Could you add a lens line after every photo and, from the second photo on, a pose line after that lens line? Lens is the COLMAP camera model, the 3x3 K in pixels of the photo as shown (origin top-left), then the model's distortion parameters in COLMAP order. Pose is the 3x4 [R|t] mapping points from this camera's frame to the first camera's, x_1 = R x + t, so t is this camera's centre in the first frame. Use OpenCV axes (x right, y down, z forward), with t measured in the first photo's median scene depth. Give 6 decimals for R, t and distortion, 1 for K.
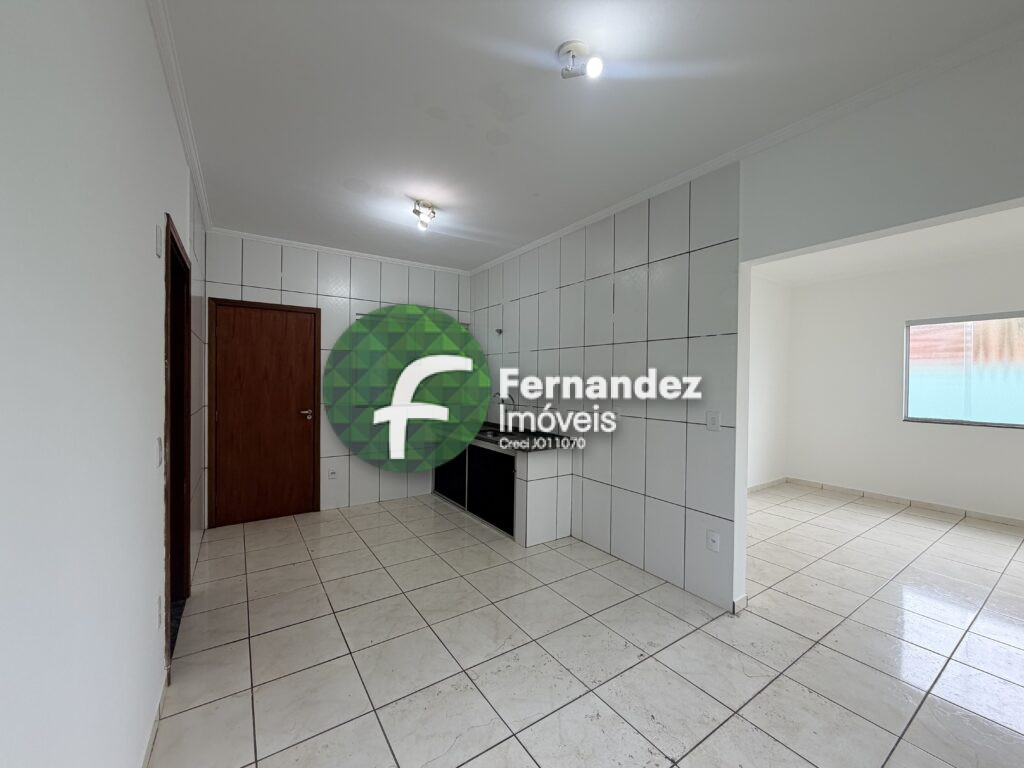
lens RADIAL K [[407.6, 0, 510.8], [0, 407.6, 382.0], [0, 0, 1]] dist [-0.000734, -0.000424]
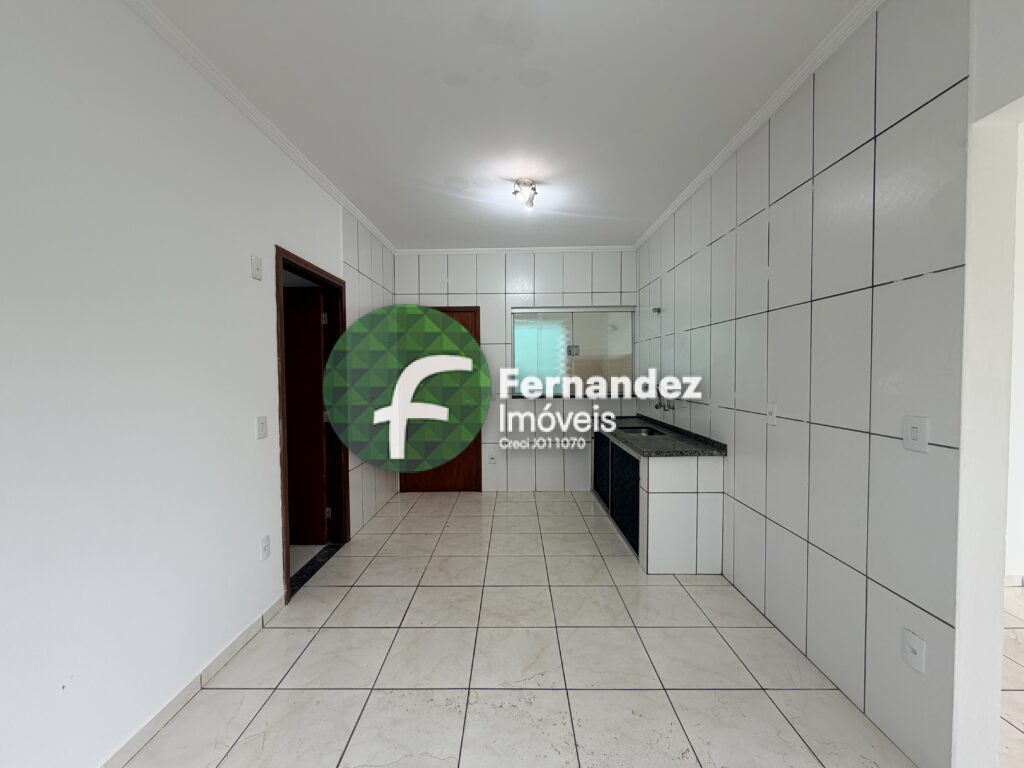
lens RADIAL K [[407.6, 0, 509.7], [0, 407.6, 383.2], [0, 0, 1]] dist [-0.000734, -0.000424]
pose [[0.822443, -0.001566, -0.568845, 0.293230], [0.014363, 0.999735, 0.018014, 0.008469], [0.568666, -0.022986, 0.822248, 0.197918]]
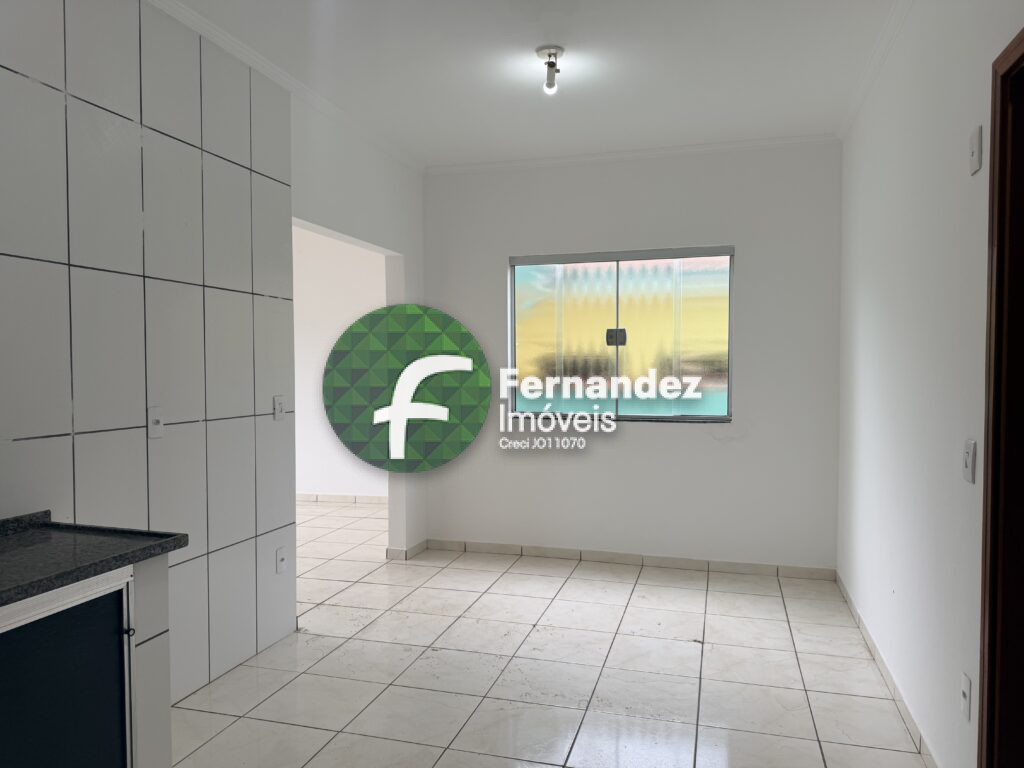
lens RADIAL K [[718.6, 0, 510.5], [0, 718.6, 381.0], [0, 0, 1]] dist [0.059069, -0.074418]
pose [[-0.641214, -0.027332, 0.766875, -0.689739], [-0.003344, 0.999456, 0.032825, -0.000960], [-0.767355, 0.018483, -0.640956, 1.259374]]
